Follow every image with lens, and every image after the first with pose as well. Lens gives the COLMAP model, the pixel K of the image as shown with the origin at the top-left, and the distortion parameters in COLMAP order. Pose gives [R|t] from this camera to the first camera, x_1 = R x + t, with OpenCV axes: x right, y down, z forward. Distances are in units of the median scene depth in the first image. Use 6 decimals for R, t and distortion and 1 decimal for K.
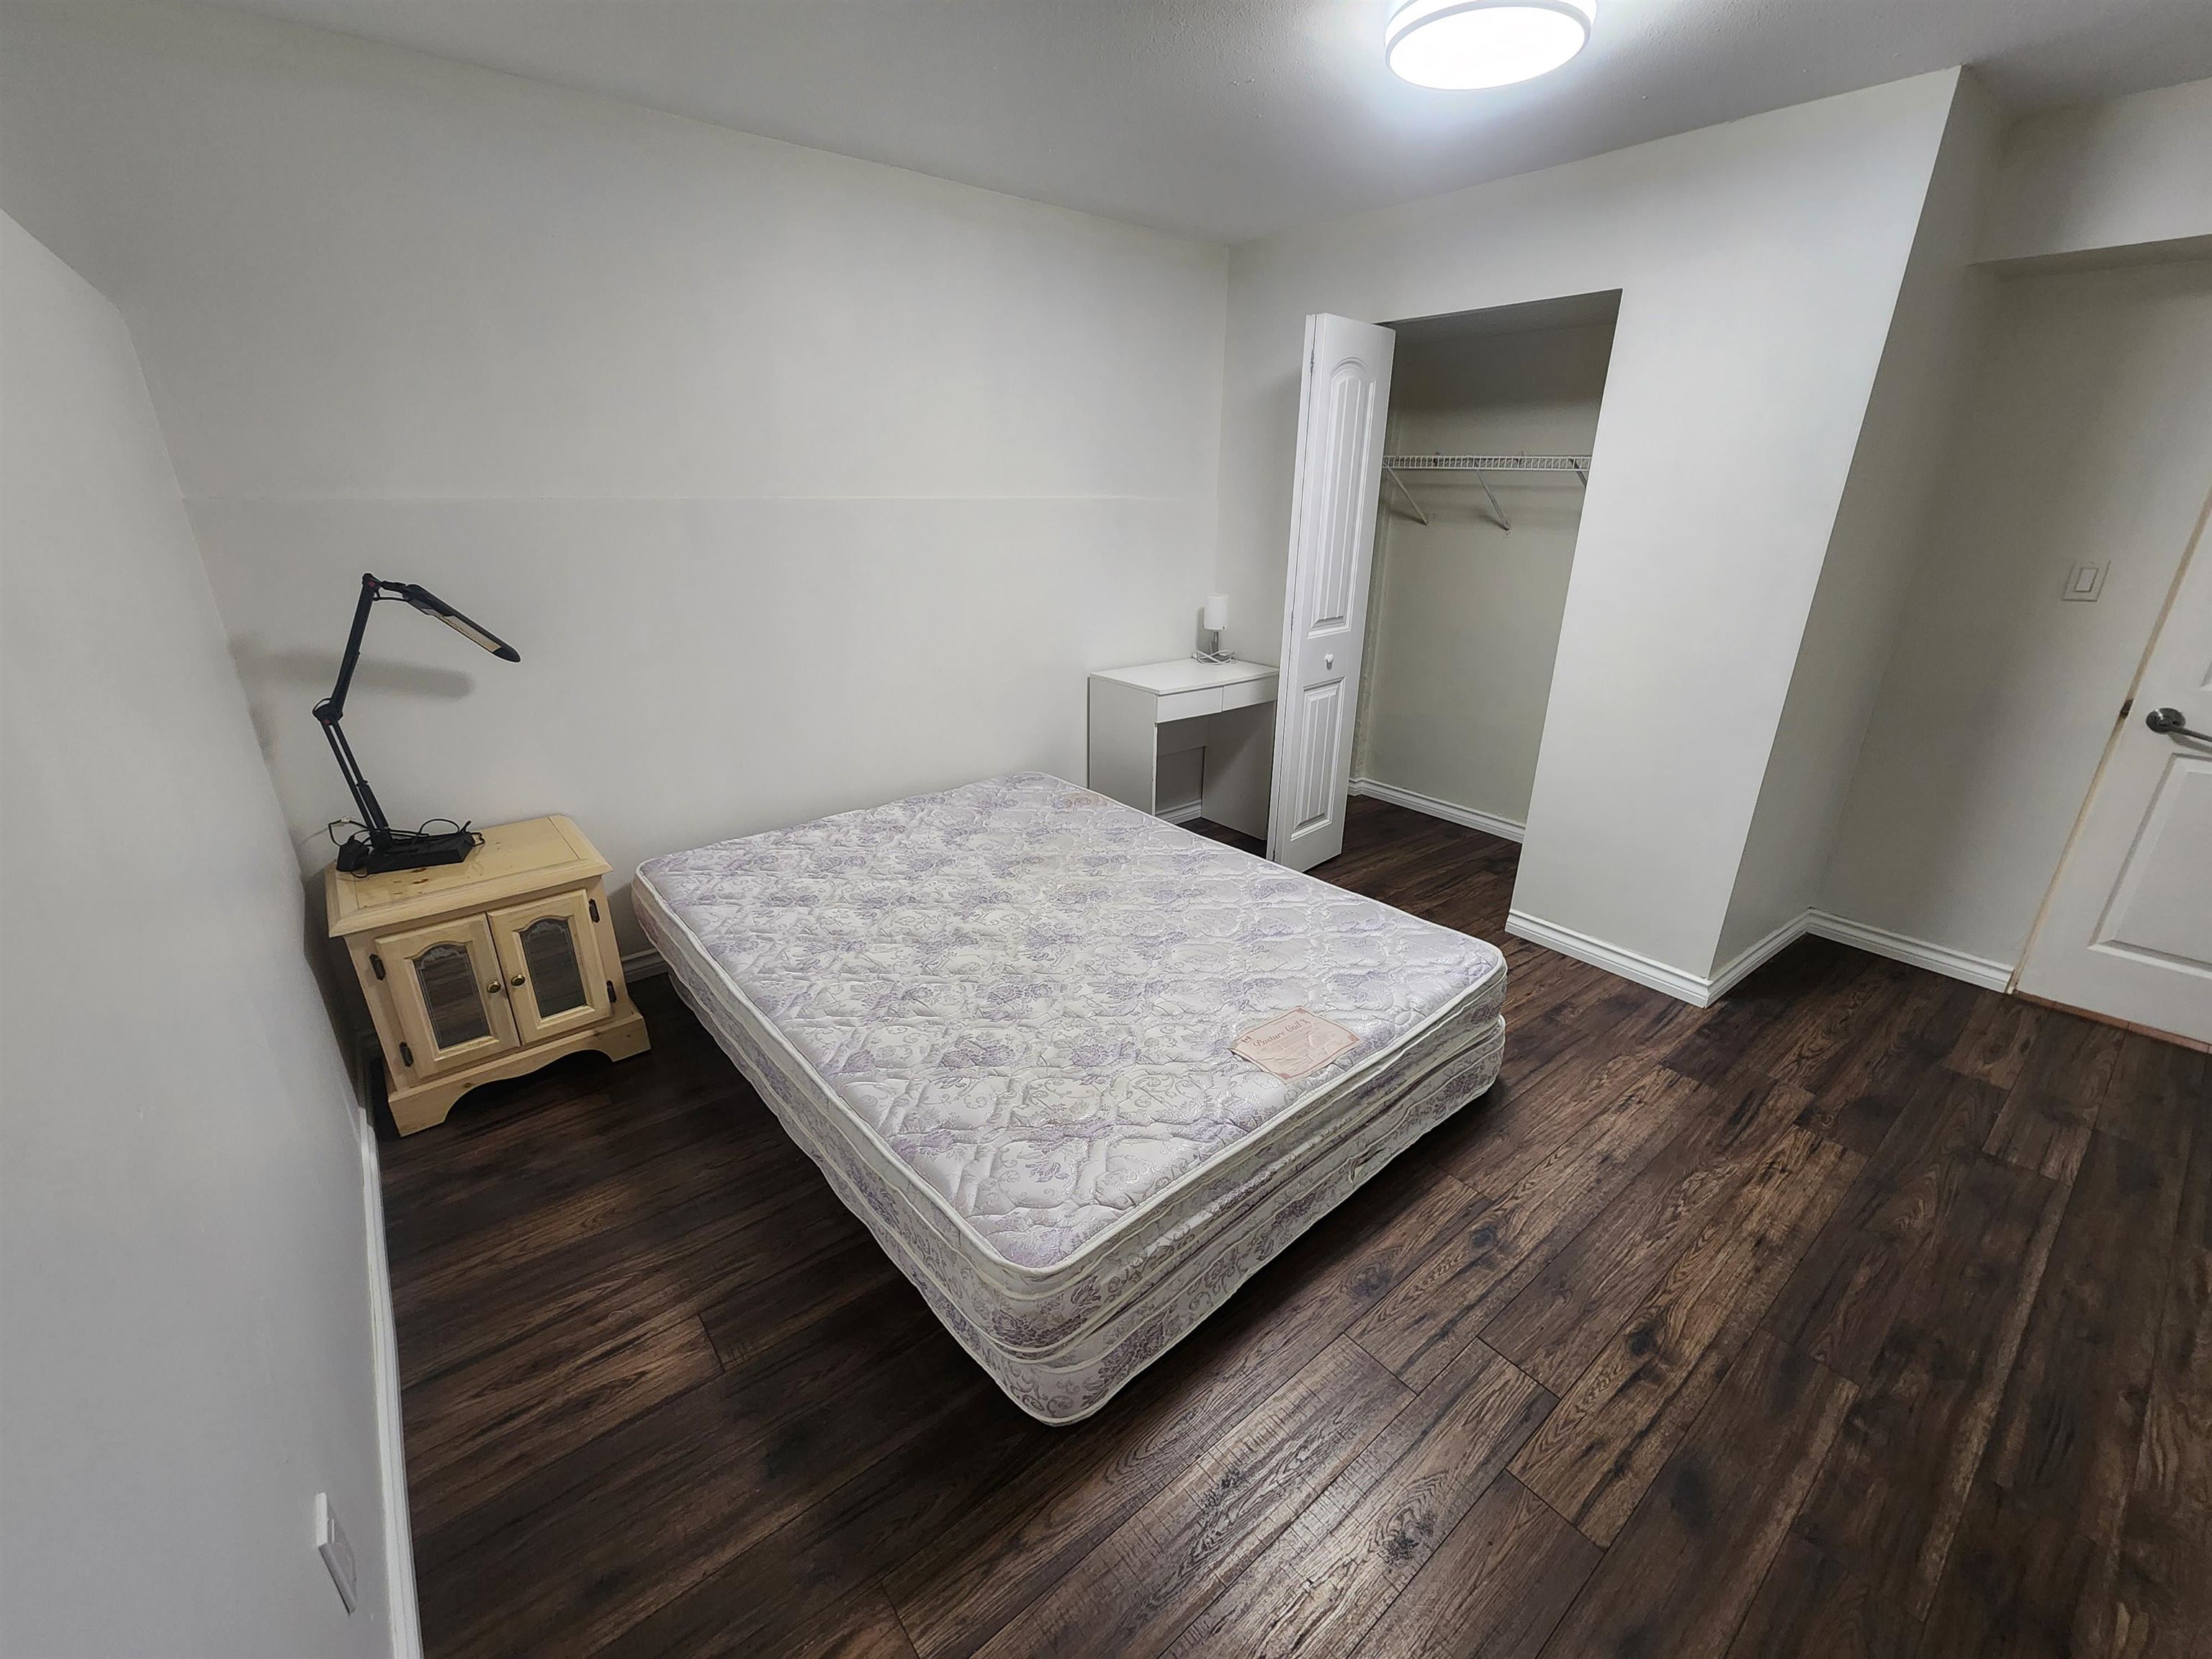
lens RADIAL K [[913.0, 0, 1118.0], [0, 913.0, 833.4], [0, 0, 1]] dist [-0.000918, 0.001261]
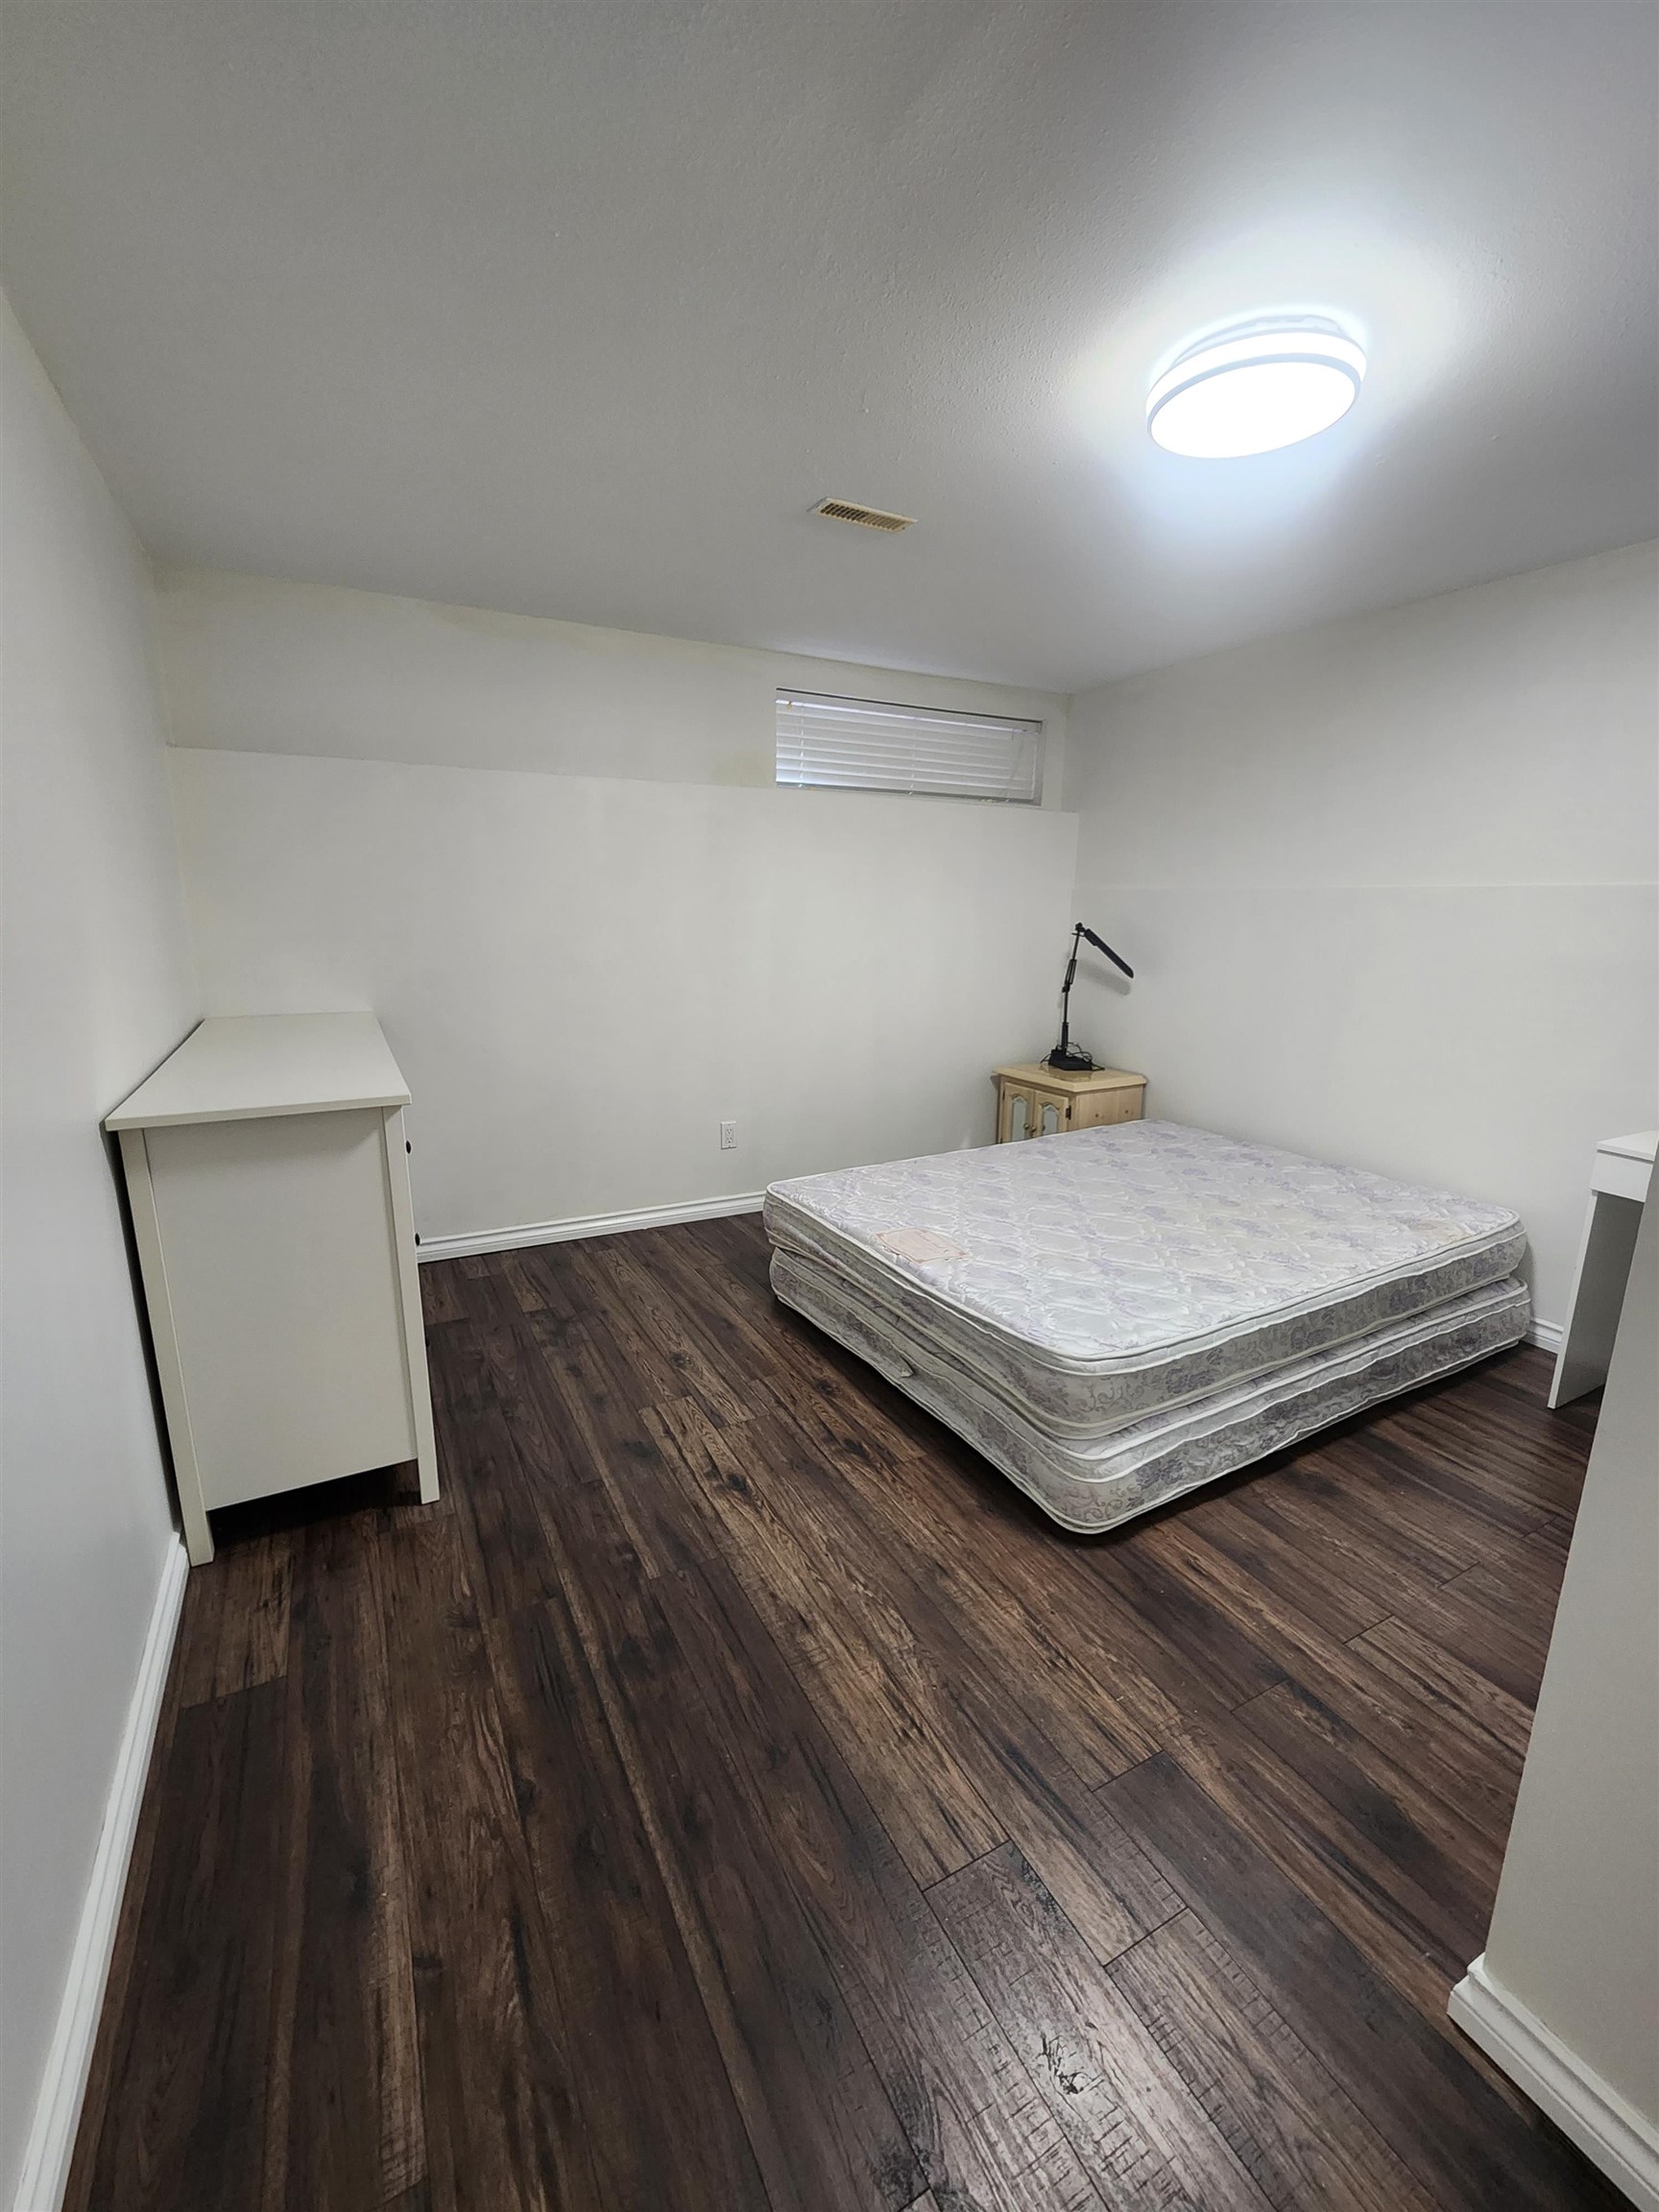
lens RADIAL K [[913.0, 0, 840.4], [0, 913.0, 1101.4], [0, 0, 1]] dist [-0.000918, 0.001261]
pose [[-0.177924, 0.203644, -0.962742, 1.753047], [-0.364412, 0.895160, 0.256696, -0.325382], [0.914082, 0.396507, -0.085060, 1.071998]]
